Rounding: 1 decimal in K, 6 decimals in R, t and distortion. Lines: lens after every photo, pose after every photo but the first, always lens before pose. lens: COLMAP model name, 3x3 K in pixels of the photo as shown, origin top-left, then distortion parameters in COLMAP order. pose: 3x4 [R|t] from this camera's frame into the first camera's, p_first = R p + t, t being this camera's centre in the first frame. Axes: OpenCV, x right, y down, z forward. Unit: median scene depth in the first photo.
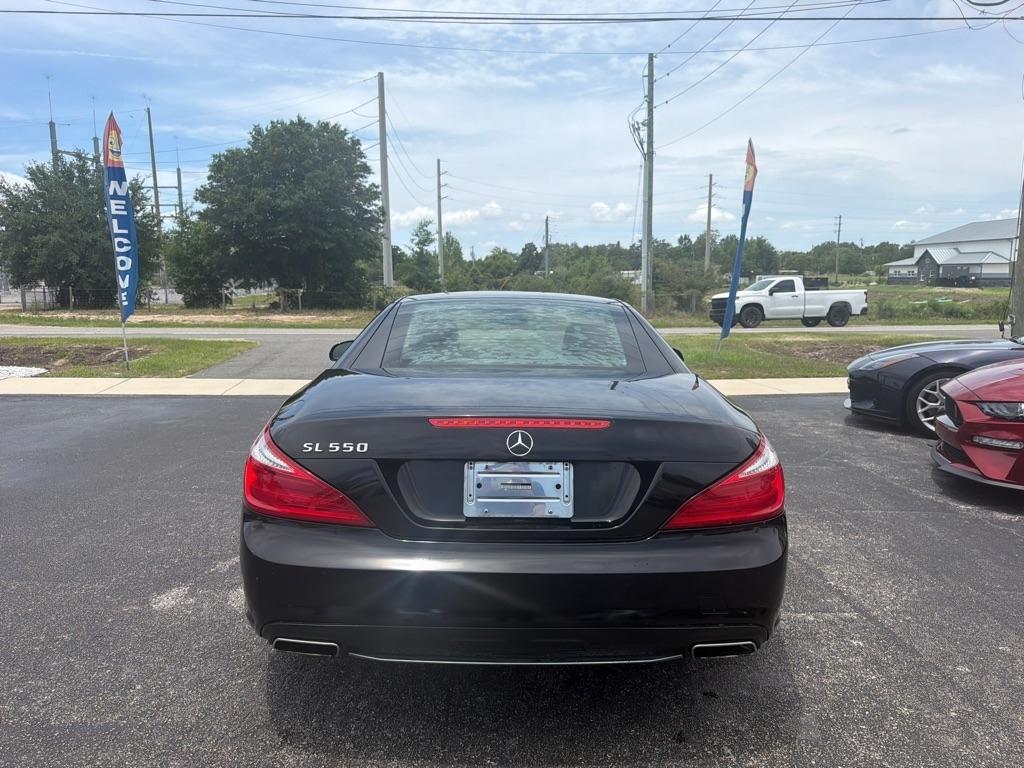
lens RADIAL K [[714.1, 0, 514.1], [0, 714.1, 387.0], [0, 0, 1]] dist [0.027703, -0.039845]
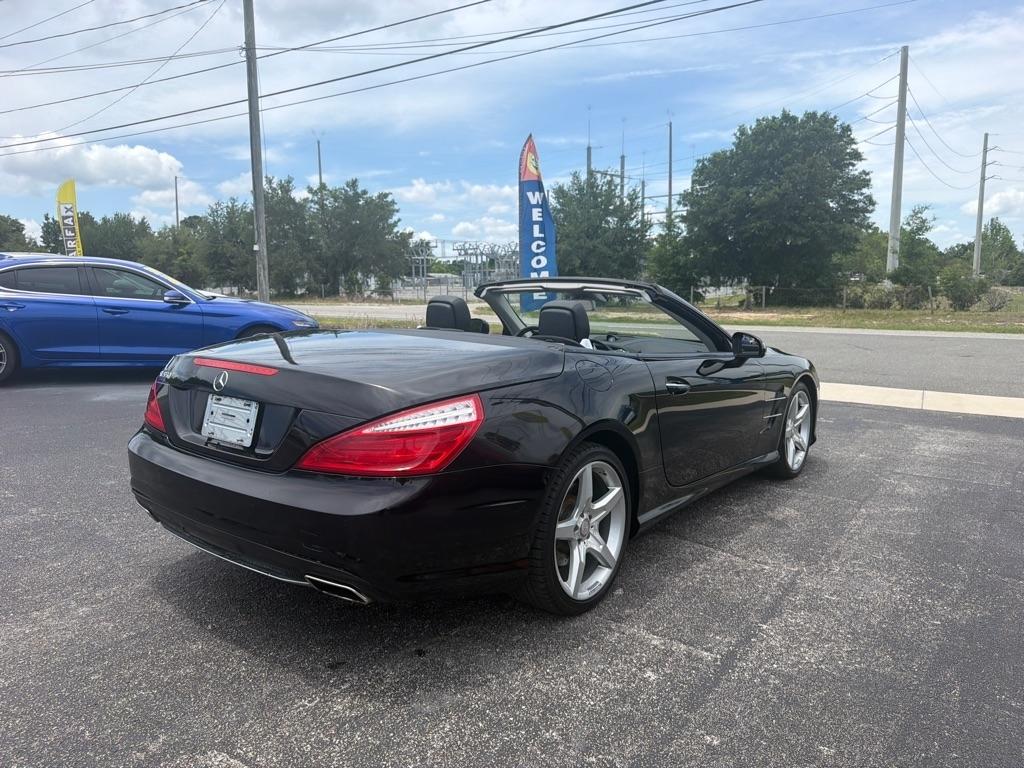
lens RADIAL K [[714.1, 0, 511.8], [0, 714.1, 385.0], [0, 0, 1]] dist [0.027703, -0.039845]
pose [[0.779800, 0.081300, -0.620728, 0.156203], [-0.082246, 0.996242, 0.027161, 0.001296], [0.620603, 0.029872, 0.783556, 0.042352]]
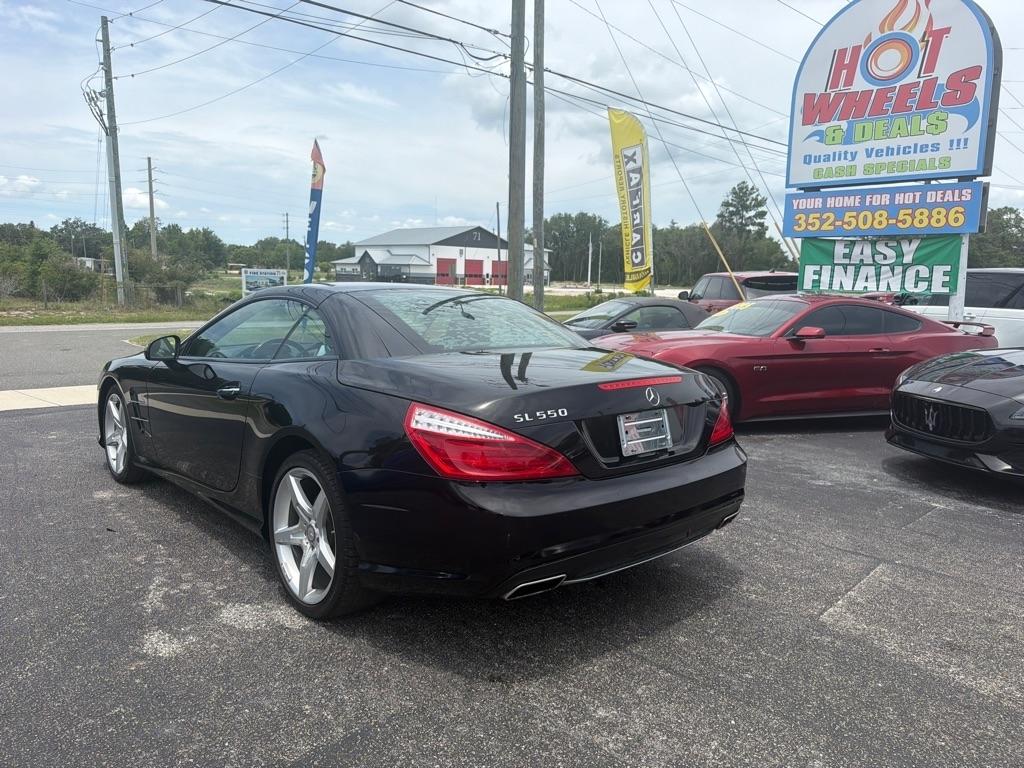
lens RADIAL K [[714.1, 0, 510.2], [0, 714.1, 378.9], [0, 0, 1]] dist [0.027703, -0.039845]
pose [[0.749507, -0.069457, 0.658343, -0.144055], [0.070777, 0.997188, 0.024629, -0.001157], [-0.658202, 0.028136, 0.752315, 0.019259]]
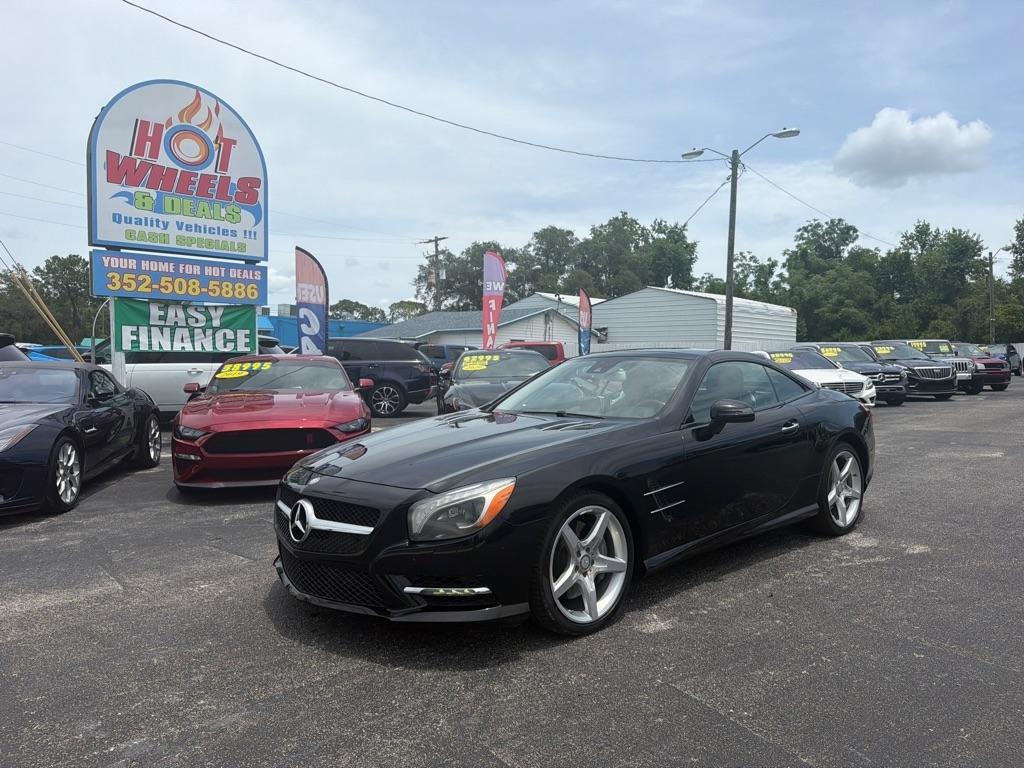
lens RADIAL K [[714.1, 0, 512.8], [0, 714.1, 378.7], [0, 0, 1]] dist [0.027703, -0.039845]
pose [[-0.641494, -0.023249, 0.766775, -0.220893], [0.106439, 0.987175, 0.118980, -0.067112], [-0.759708, 0.157940, -0.630792, 0.518895]]
